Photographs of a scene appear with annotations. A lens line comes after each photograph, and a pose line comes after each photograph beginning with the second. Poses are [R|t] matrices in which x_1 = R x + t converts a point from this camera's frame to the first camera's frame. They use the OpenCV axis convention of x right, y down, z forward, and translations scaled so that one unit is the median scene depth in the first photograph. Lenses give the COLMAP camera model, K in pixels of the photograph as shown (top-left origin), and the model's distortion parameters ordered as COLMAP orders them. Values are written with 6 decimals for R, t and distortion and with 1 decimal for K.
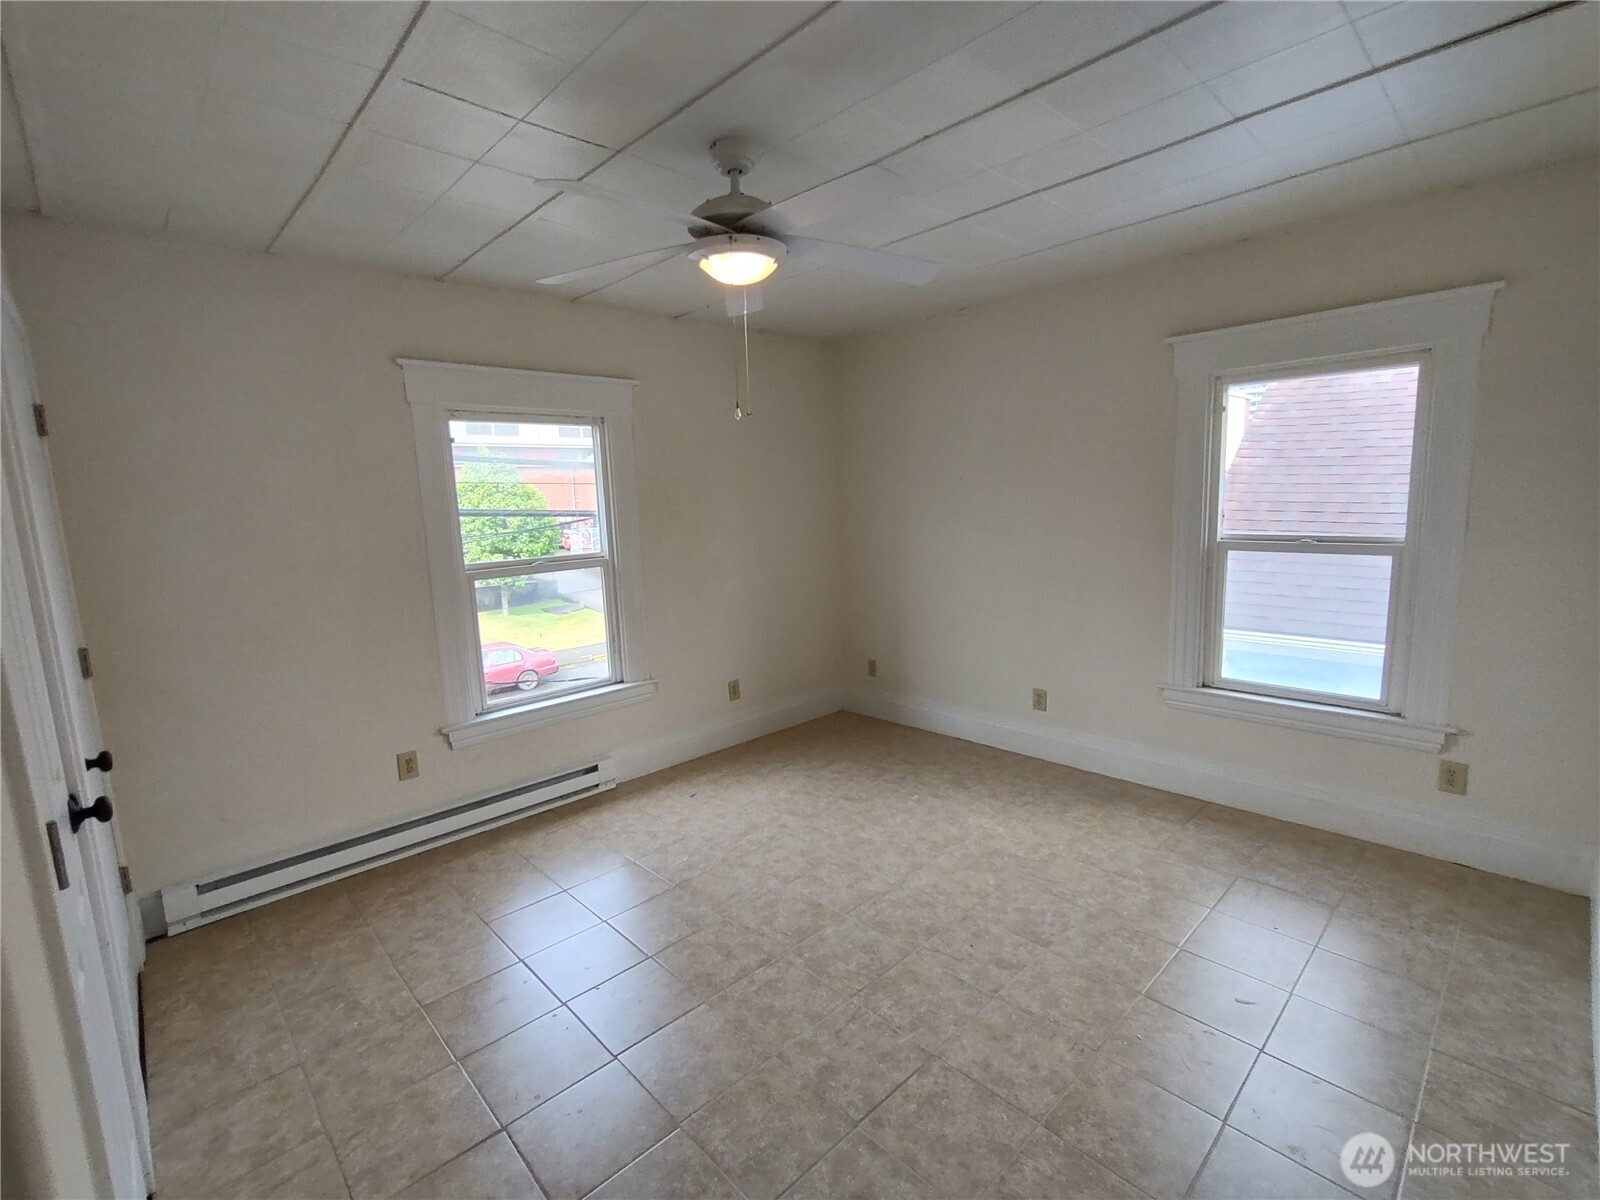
lens RADIAL K [[730.8, 0, 788.2], [0, 730.8, 599.1], [0, 0, 1]] dist [0.000223, 0.000683]
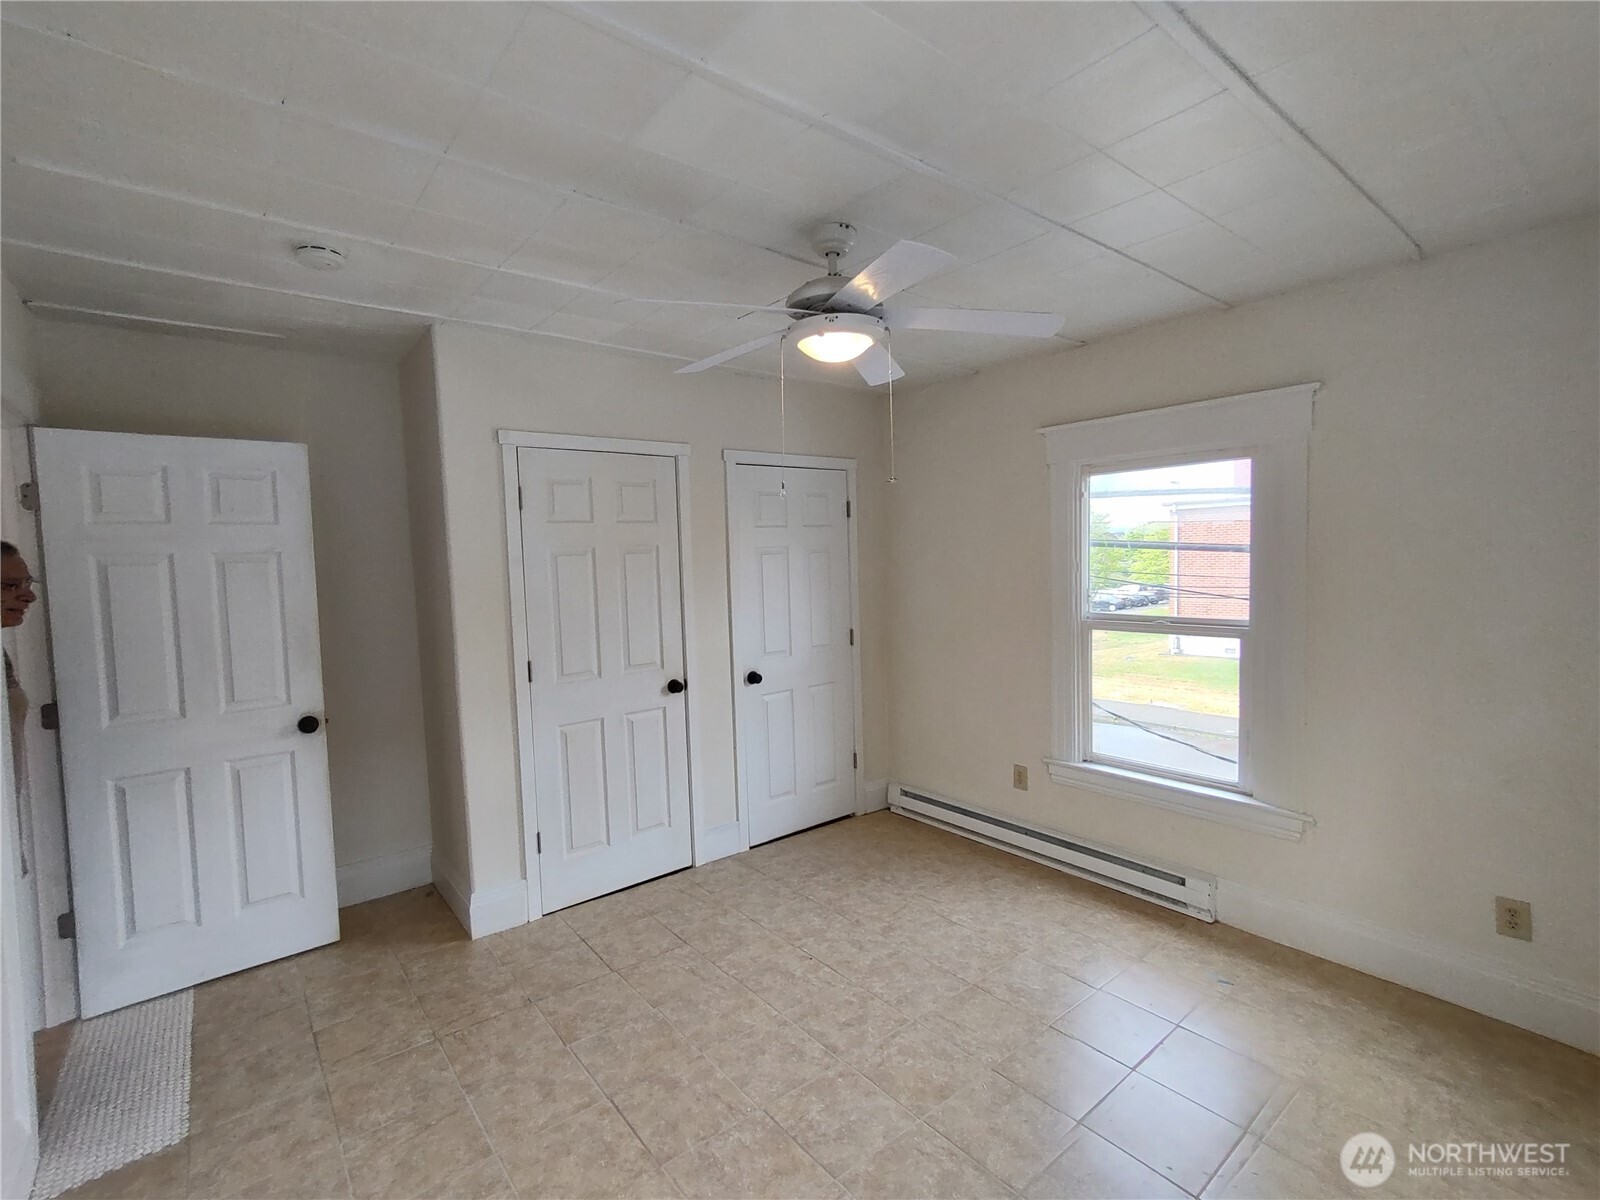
lens RADIAL K [[730.8, 0, 788.2], [0, 730.8, 599.1], [0, 0, 1]] dist [0.000223, 0.000683]
pose [[-0.074515, 0.097136, -0.992478, 0.875945], [-0.113302, 0.987975, 0.105202, -0.182769], [0.990762, 0.120288, -0.062613, 0.942253]]
